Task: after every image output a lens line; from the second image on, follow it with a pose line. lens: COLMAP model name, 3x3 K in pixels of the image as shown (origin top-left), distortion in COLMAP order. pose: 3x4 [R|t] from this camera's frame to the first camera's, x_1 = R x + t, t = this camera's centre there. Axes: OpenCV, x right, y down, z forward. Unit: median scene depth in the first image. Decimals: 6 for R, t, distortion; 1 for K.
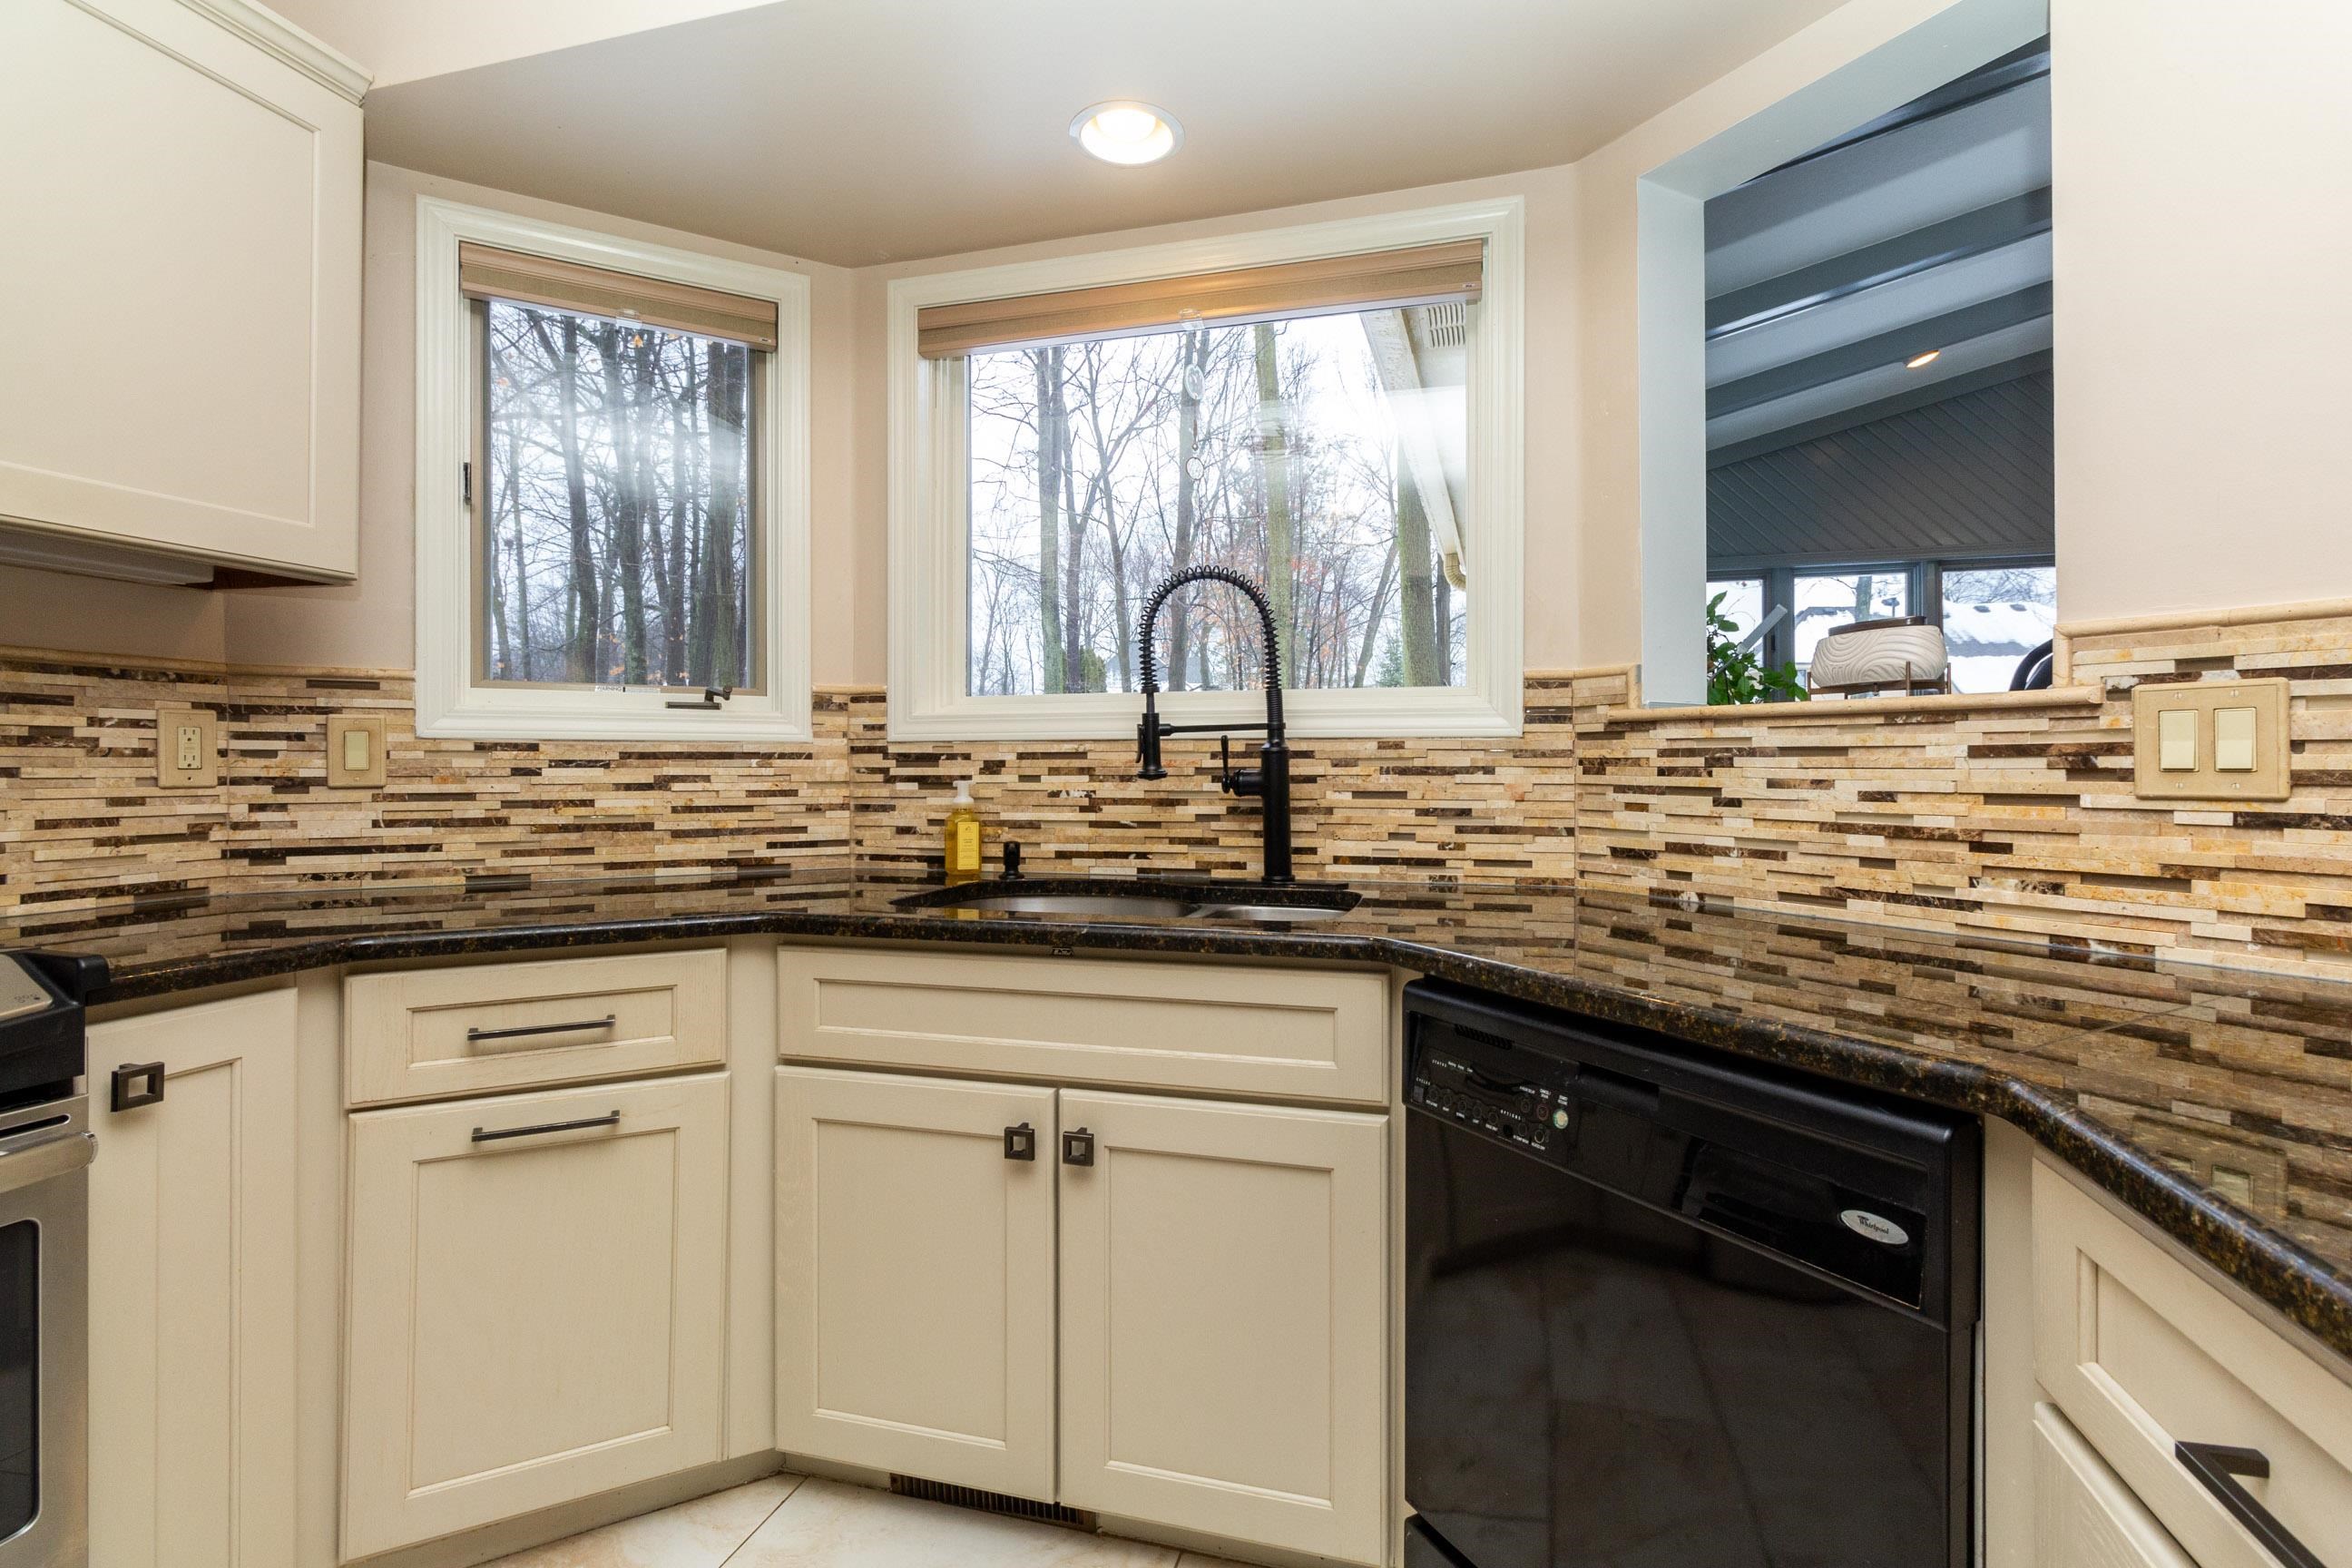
lens RADIAL K [[1100.4, 0, 1204.9], [0, 1100.4, 764.3], [0, 0, 1]] dist [0.002081, 0.000164]
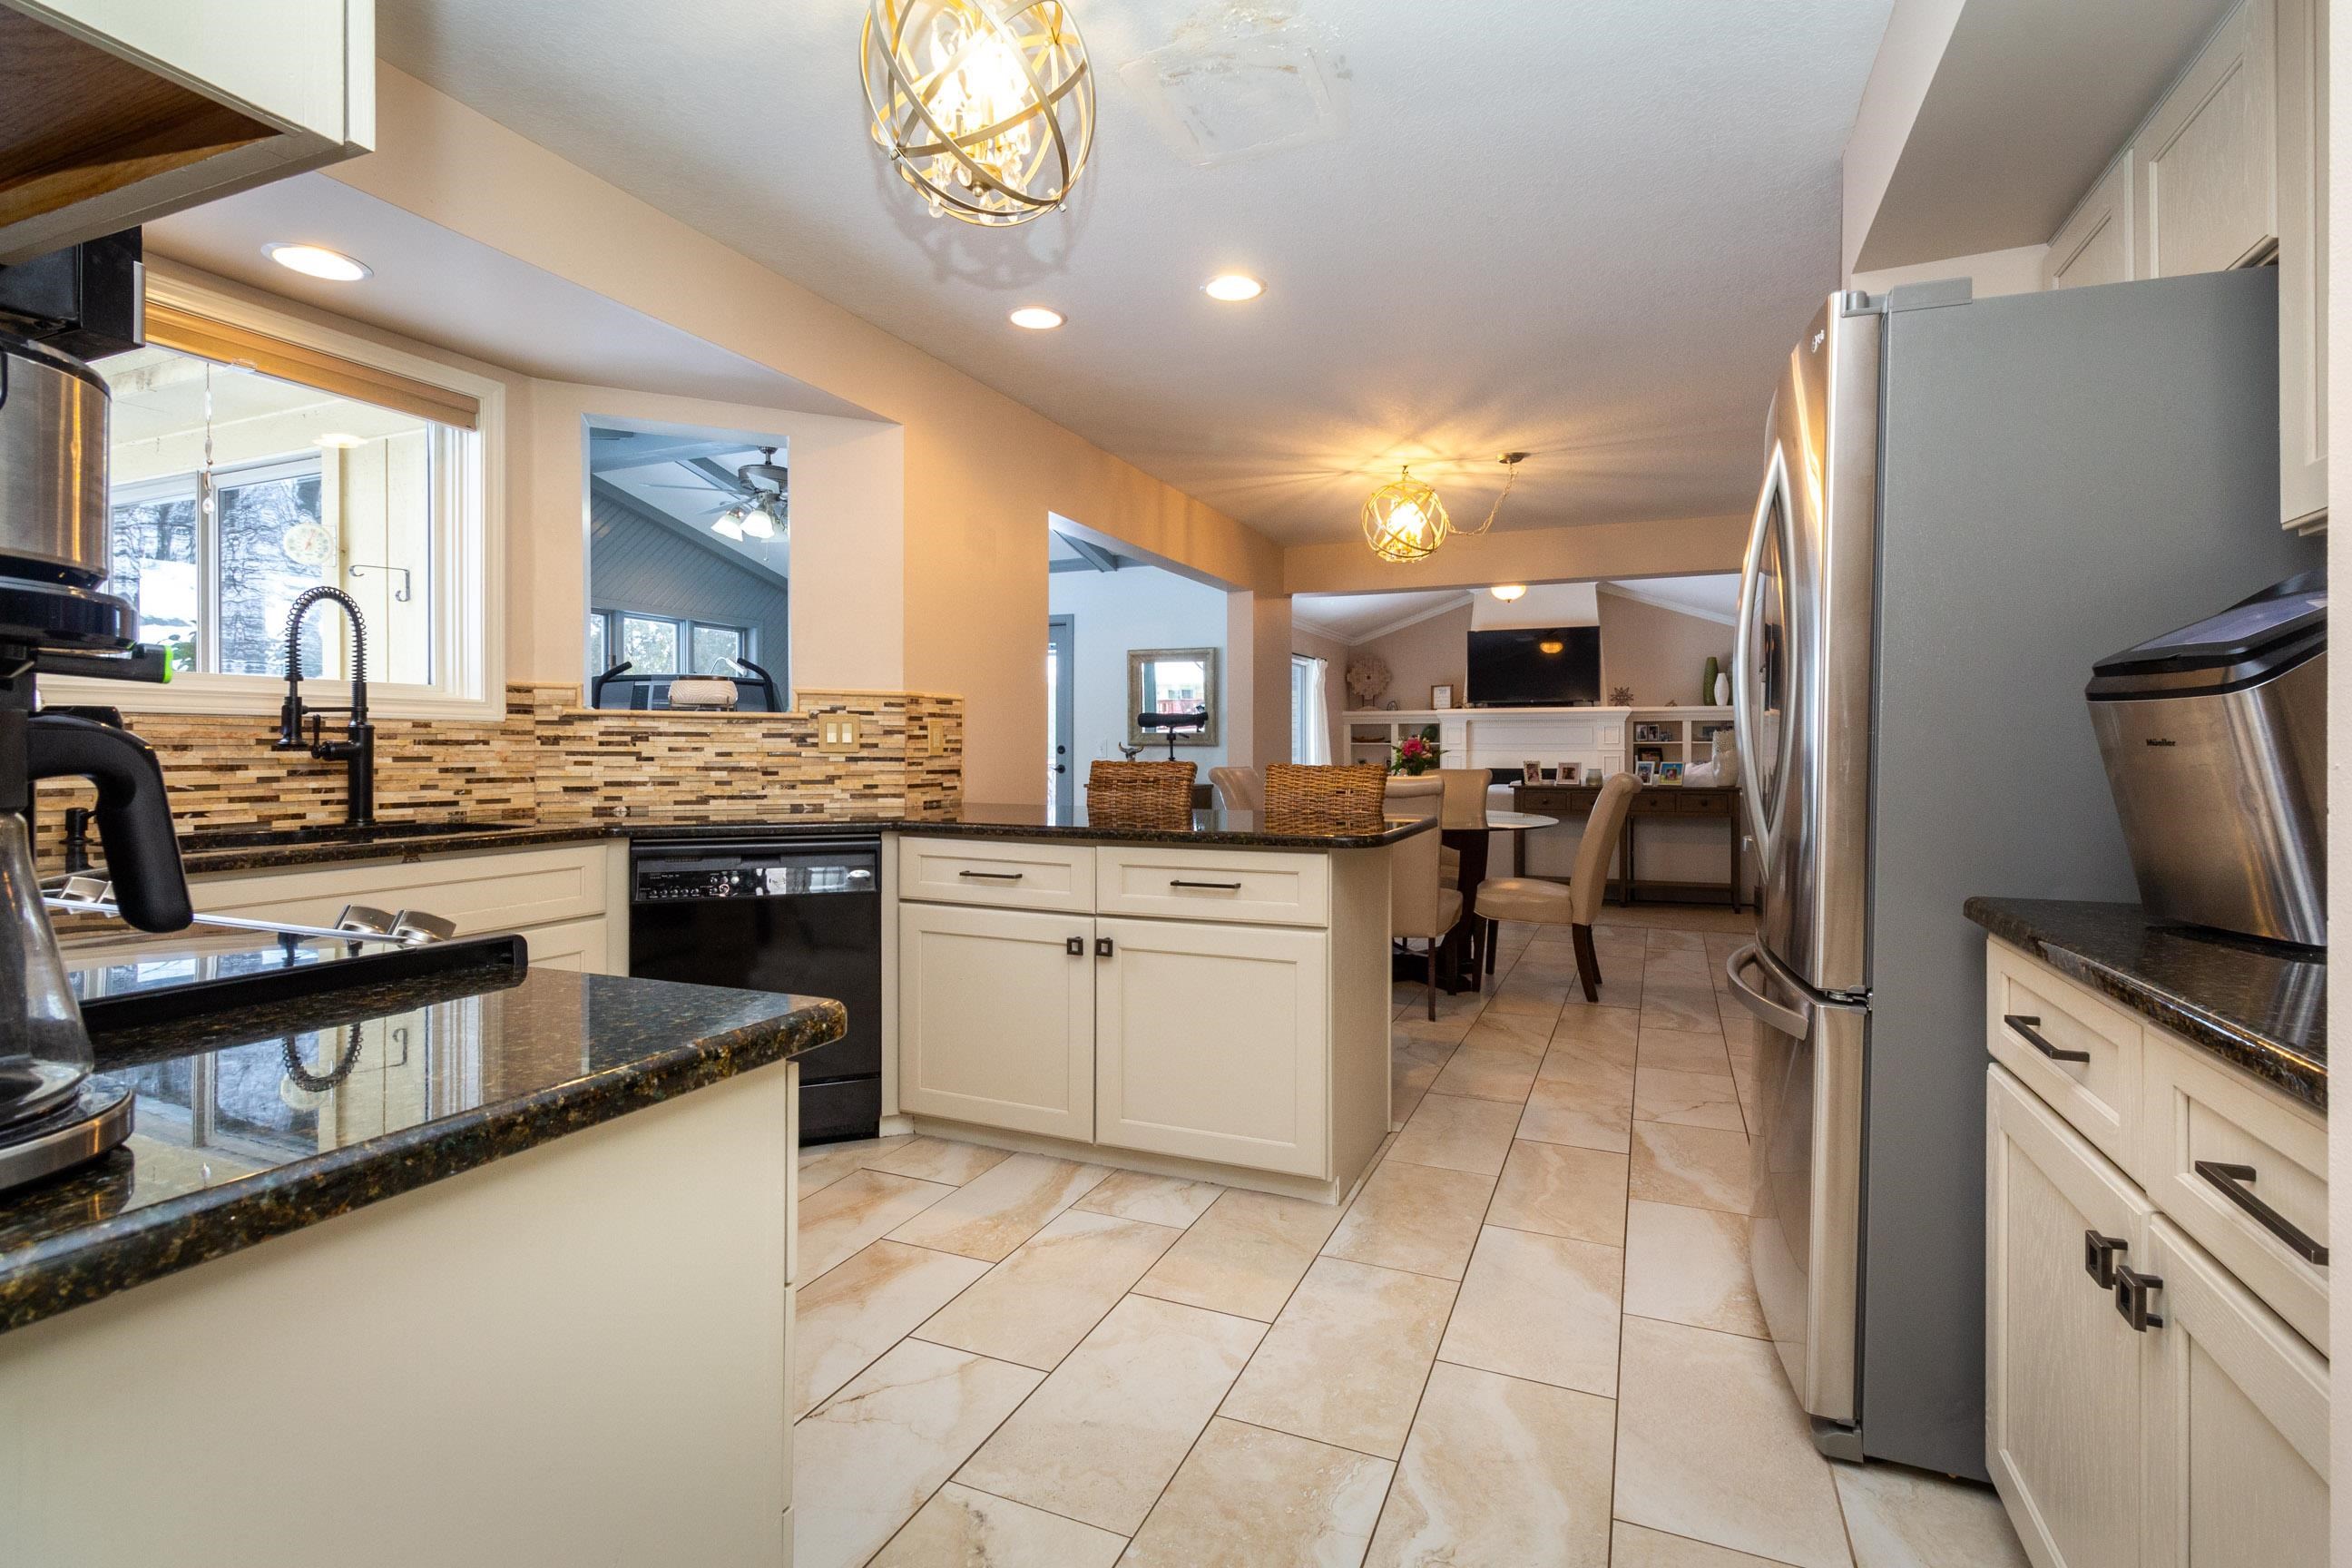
lens RADIAL K [[1100.4, 0, 1222.8], [0, 1100.4, 760.1], [0, 0, 1]] dist [0.002081, 0.000164]
pose [[0.100581, -0.009881, 0.994880, -1.218522], [-0.004243, 0.999937, 0.010360, 0.009754], [-0.994920, -0.005264, 0.100533, -0.211582]]
